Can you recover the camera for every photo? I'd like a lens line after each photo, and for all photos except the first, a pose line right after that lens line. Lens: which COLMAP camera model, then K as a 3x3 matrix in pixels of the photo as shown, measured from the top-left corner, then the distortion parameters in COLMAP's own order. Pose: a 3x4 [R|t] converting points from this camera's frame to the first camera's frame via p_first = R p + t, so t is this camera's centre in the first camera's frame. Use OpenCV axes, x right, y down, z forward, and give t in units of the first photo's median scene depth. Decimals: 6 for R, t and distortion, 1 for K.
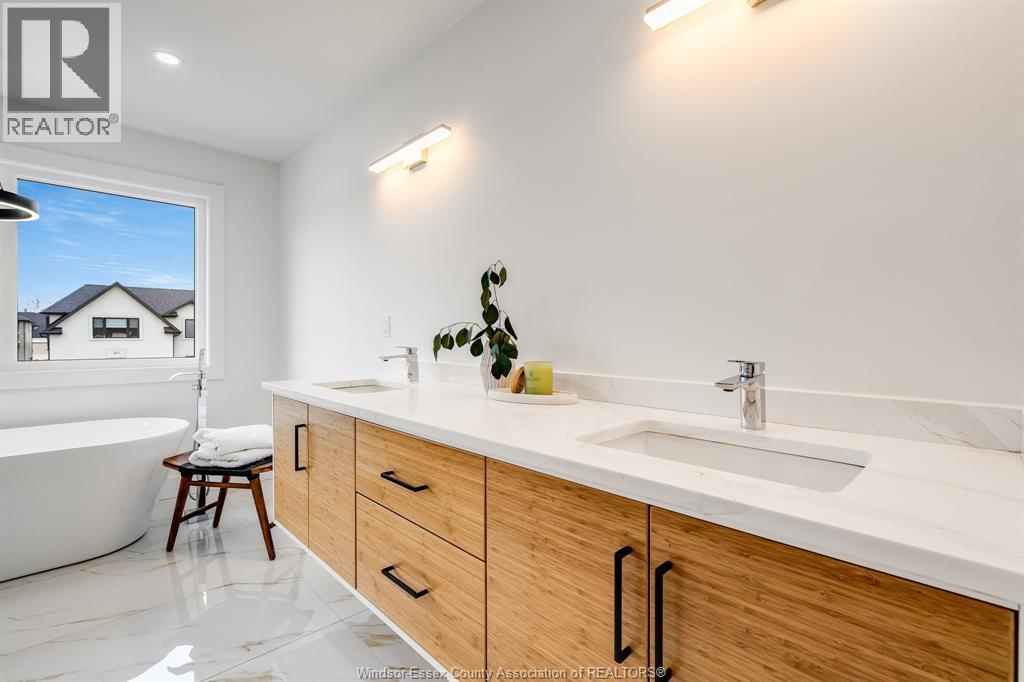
lens RADIAL K [[461.7, 0, 514.8], [0, 461.7, 336.1], [0, 0, 1]] dist [-0.000237, 0.000153]
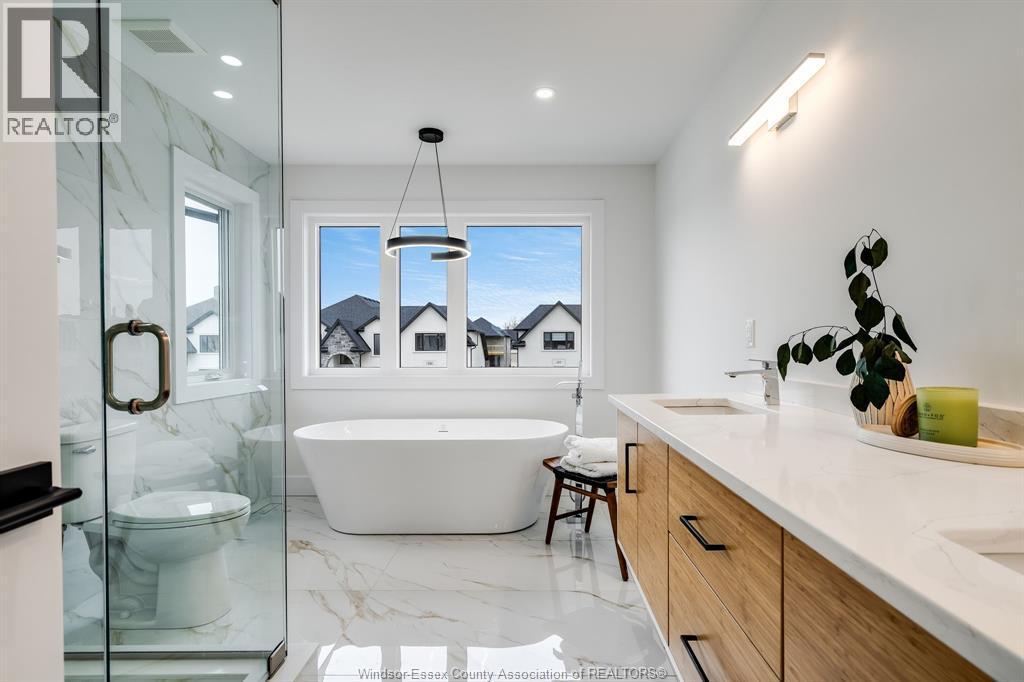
lens RADIAL K [[521.5, 0, 528.7], [0, 521.5, 349.2], [0, 0, 1]] dist [0.003669, 0.001273]
pose [[0.710310, -0.003147, -0.703882, 0.103876], [0.007019, 0.999972, 0.002612, 0.000079], [0.703854, -0.006796, 0.710312, 0.101583]]
